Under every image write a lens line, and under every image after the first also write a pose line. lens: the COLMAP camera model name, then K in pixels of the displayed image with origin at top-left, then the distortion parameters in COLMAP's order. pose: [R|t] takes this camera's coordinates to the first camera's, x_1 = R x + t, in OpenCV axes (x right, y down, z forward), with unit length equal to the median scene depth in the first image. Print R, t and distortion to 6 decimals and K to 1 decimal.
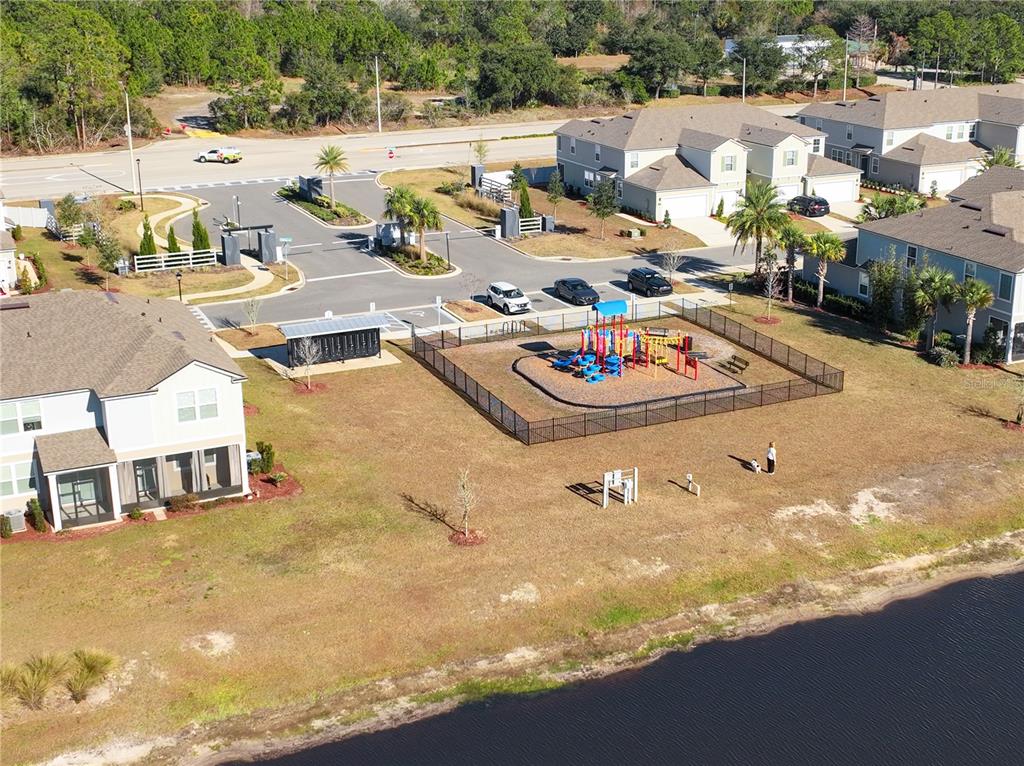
lens RADIAL K [[1358.2, 0, 514.5], [0, 1358.2, 380.6], [0, 0, 1]] dist [0.003694, 0.000000]
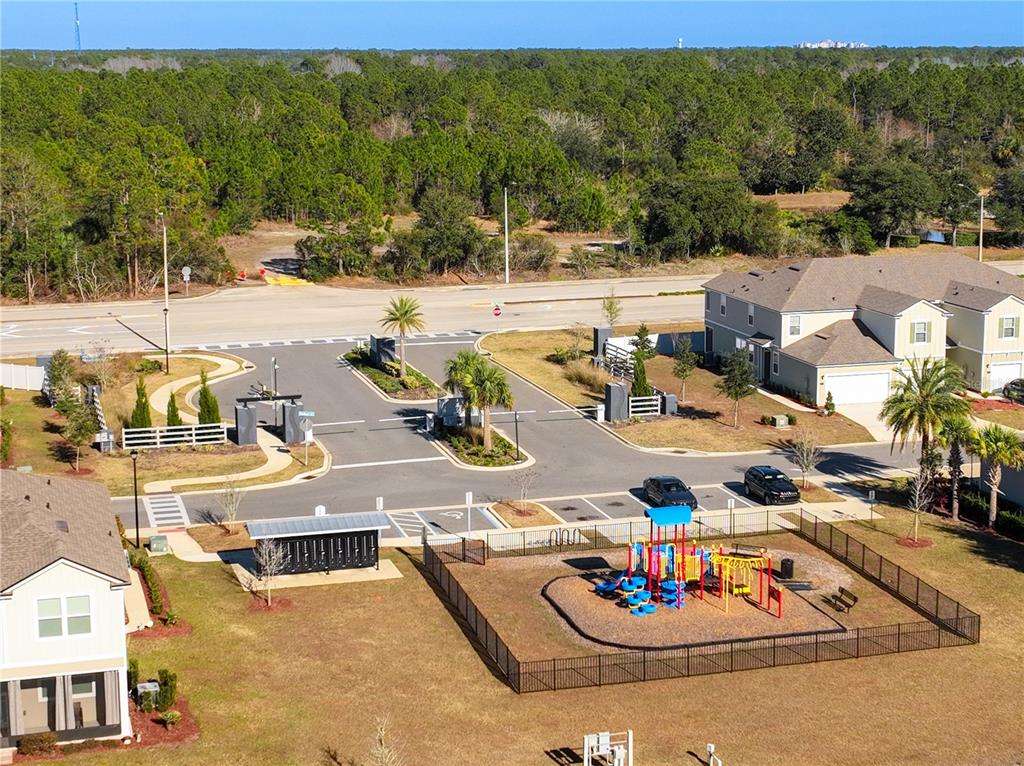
lens RADIAL K [[1795.8, 0, 518.6], [0, 1795.8, 380.4], [0, 0, 1]] dist [0.011263, 0.000000]
pose [[0.989385, 0.028690, -0.142460, 0.087112], [-0.046857, 0.990941, -0.125856, 0.000780], [0.137559, 0.131195, 0.981766, 0.005393]]
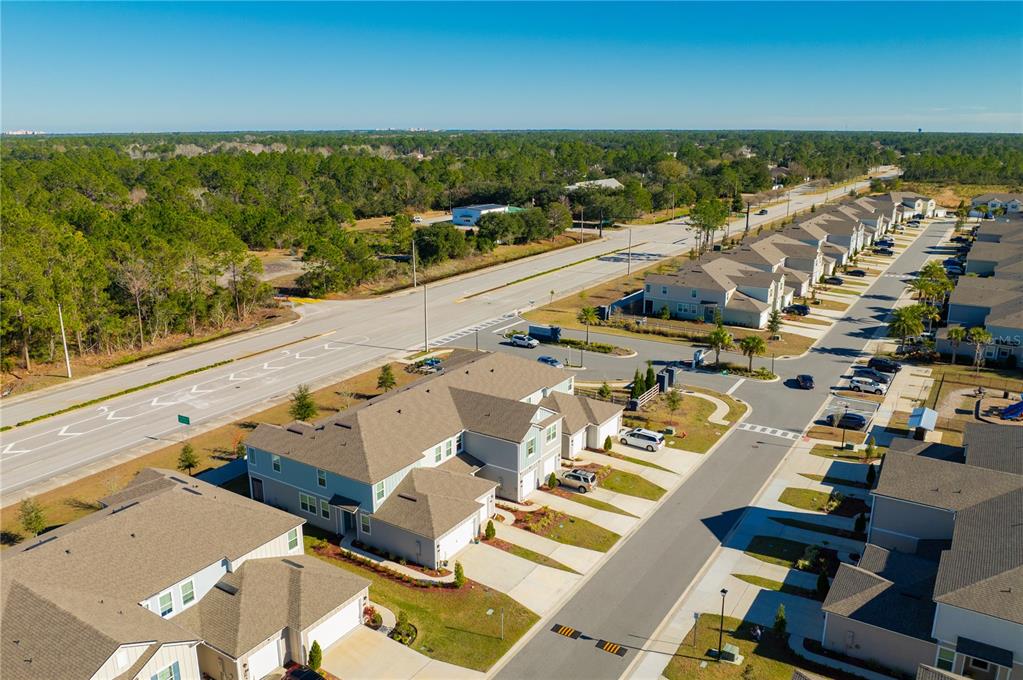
lens RADIAL K [[781.2, 0, 504.4], [0, 781.2, 346.5], [0, 0, 1]] dist [-0.020617, -0.022816]
pose [[0.838407, -0.138561, 0.527139, -0.789301], [0.161921, 0.986802, 0.001853, -0.159891], [-0.520438, 0.083802, 0.849777, 0.303210]]
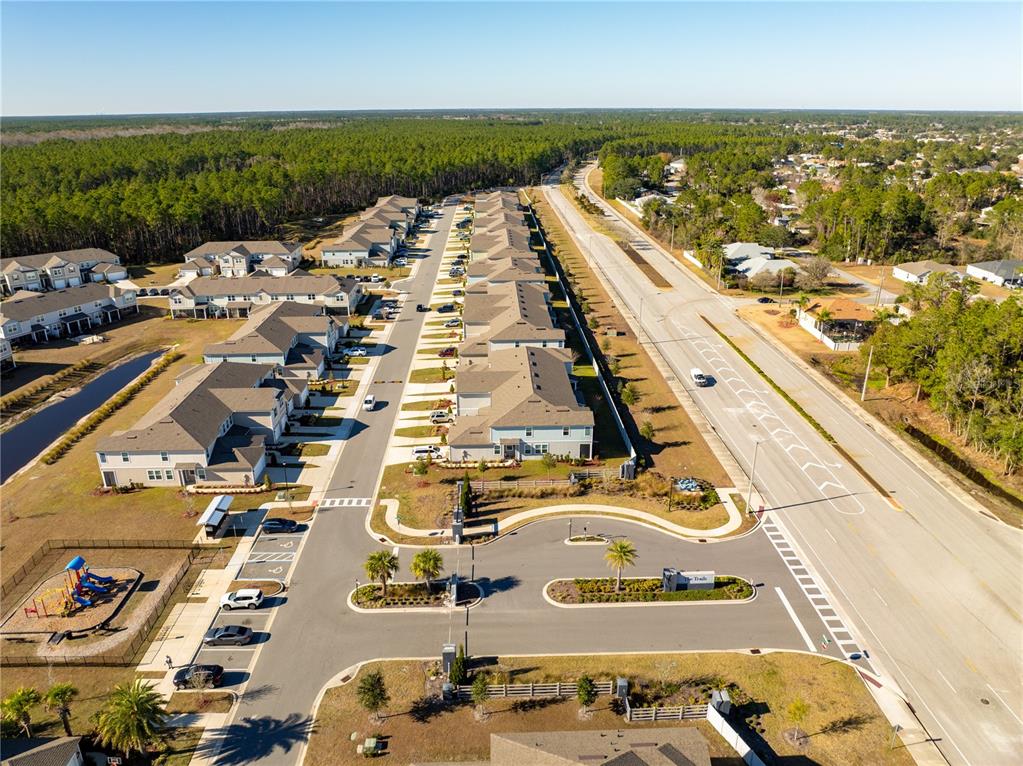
lens RADIAL K [[742.0, 0, 509.6], [0, 742.0, 386.7], [0, 0, 1]] dist [-0.032688, 0.002523]
pose [[-0.386379, 0.337974, -0.858187, 0.412646], [-0.278235, 0.844391, 0.457809, -0.585160], [0.879373, 0.415665, -0.232219, 1.118302]]
